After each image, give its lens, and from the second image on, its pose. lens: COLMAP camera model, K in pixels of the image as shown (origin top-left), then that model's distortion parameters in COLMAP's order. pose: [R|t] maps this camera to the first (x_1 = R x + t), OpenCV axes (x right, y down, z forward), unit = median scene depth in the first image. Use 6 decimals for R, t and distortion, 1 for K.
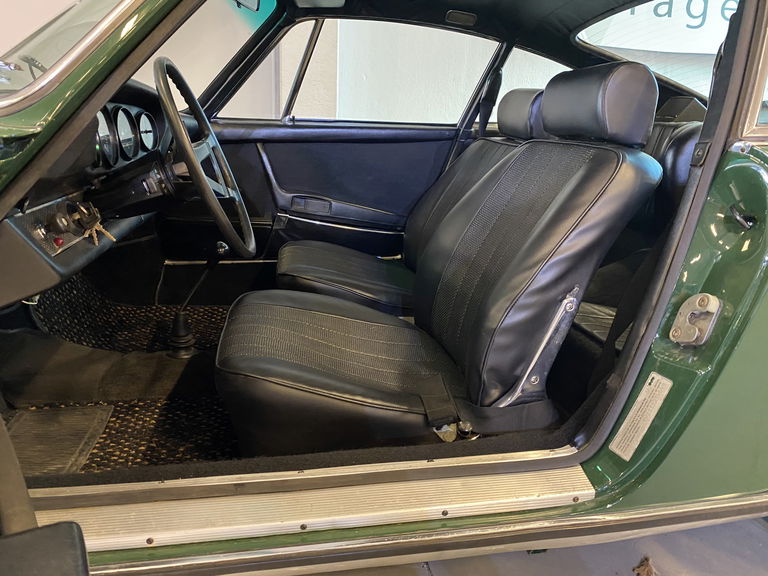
lens RADIAL K [[593.4, 0, 384.9], [0, 593.4, 292.3], [0, 0, 1]] dist [0.035221, -0.026139]
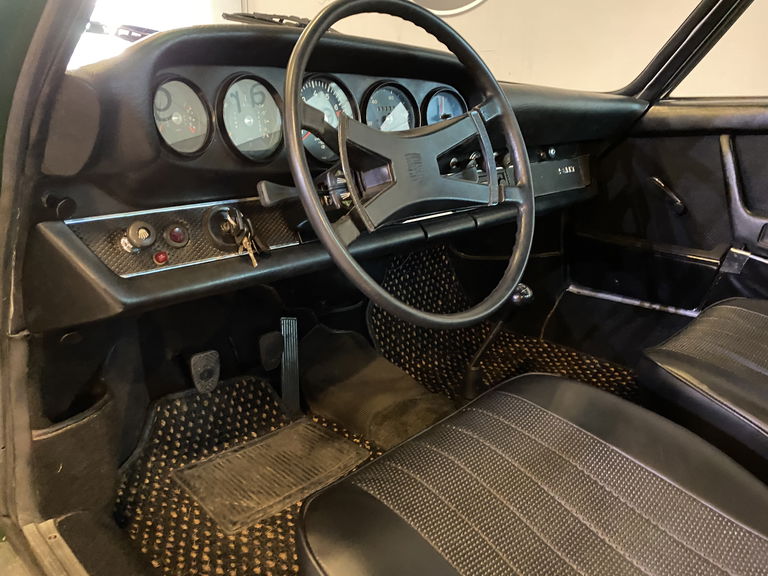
lens RADIAL K [[593.4, 0, 381.8], [0, 593.4, 293.4], [0, 0, 1]] dist [0.035221, -0.026139]
pose [[0.589304, 0.212501, -0.779464, 0.103396], [-0.204650, 0.972586, 0.110427, -0.082287], [0.781562, 0.094442, 0.616637, 0.335916]]
